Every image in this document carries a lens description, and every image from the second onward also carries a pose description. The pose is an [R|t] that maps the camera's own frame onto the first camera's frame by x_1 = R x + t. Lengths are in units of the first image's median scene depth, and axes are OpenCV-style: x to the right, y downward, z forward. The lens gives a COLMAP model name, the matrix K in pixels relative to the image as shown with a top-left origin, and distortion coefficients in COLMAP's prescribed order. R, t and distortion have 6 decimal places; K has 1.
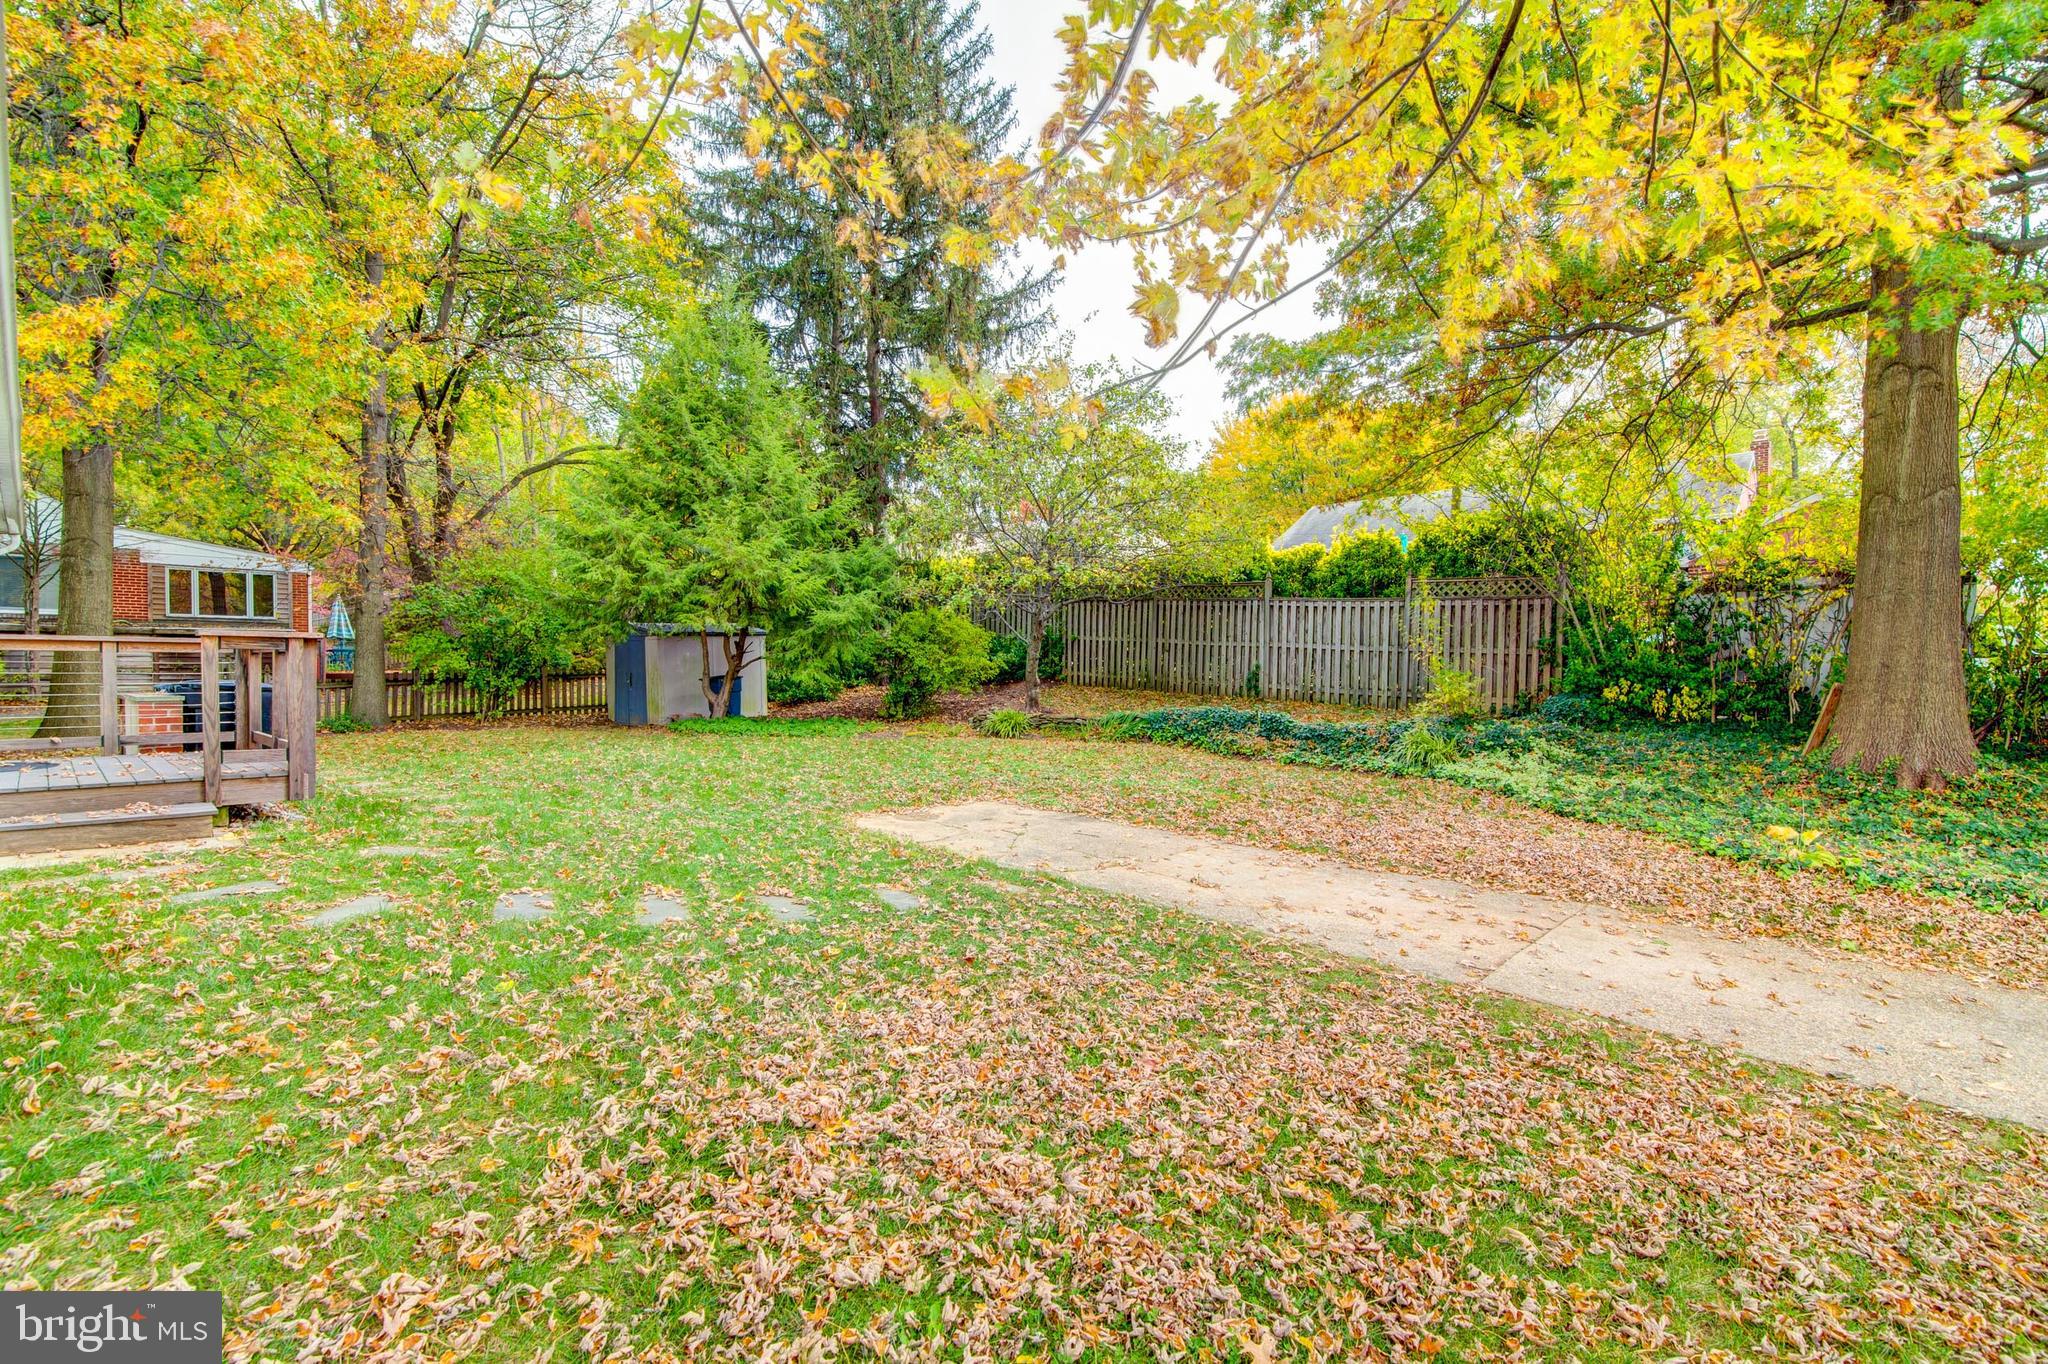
lens RADIAL K [[936.5, 0, 1024.0], [0, 936.5, 682.0], [0, 0, 1]] dist [-0.000324, -0.000479]
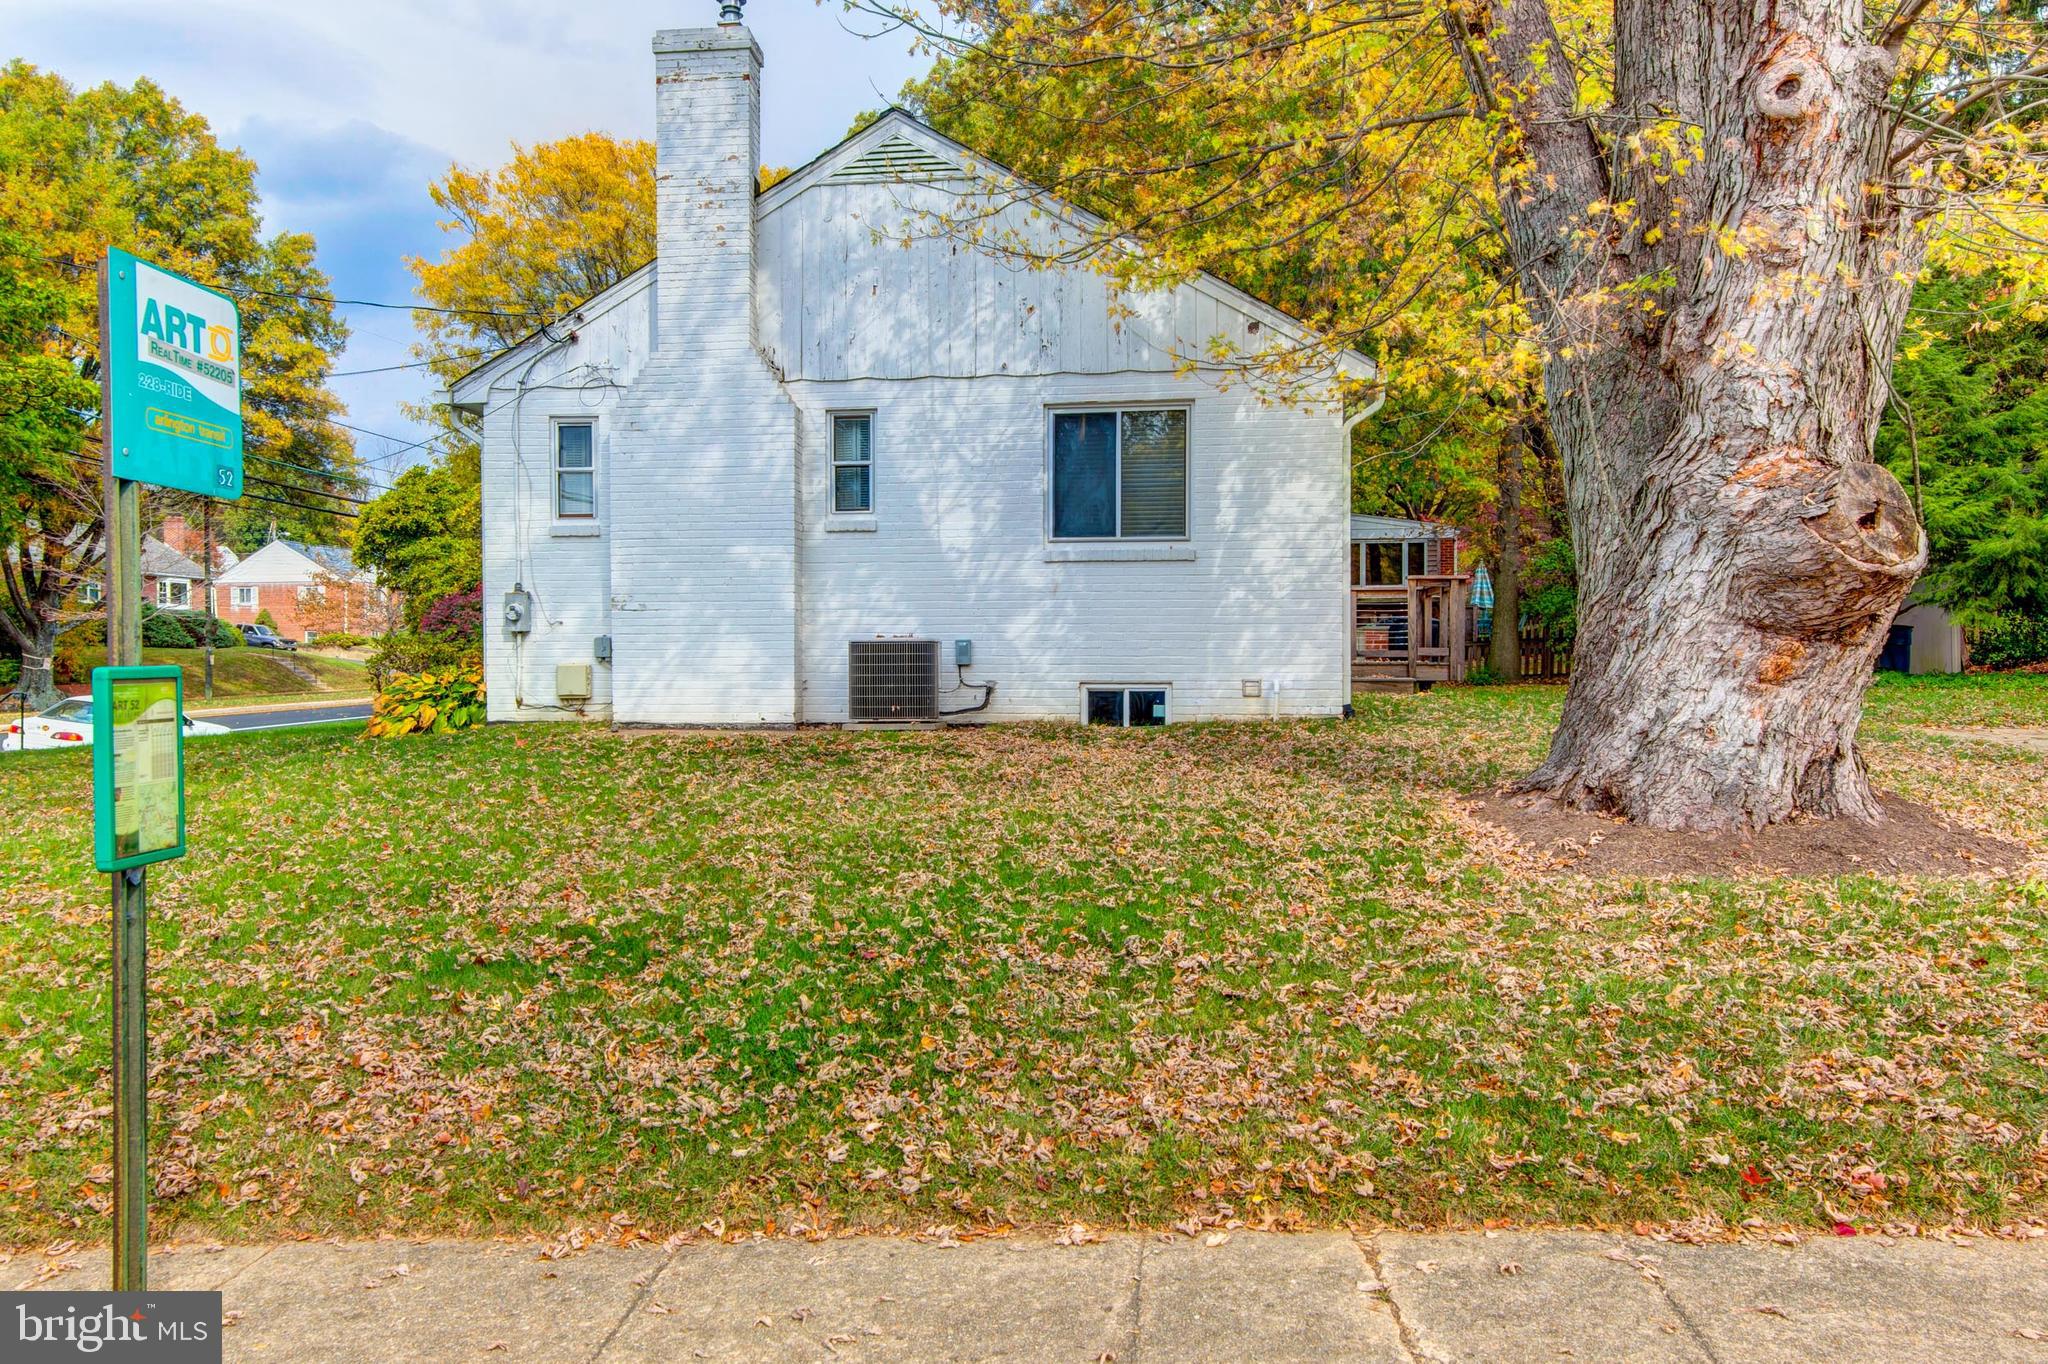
lens RADIAL K [[1597.8, 0, 1024.0], [0, 1597.8, 682.0], [0, 0, 1]] dist [0.002752, 0.001074]
pose [[0.613972, -0.001290, -0.789327, 0.295641], [-0.002823, 0.999989, -0.003831, 0.045245], [0.789323, 0.004580, 0.613961, -0.404900]]
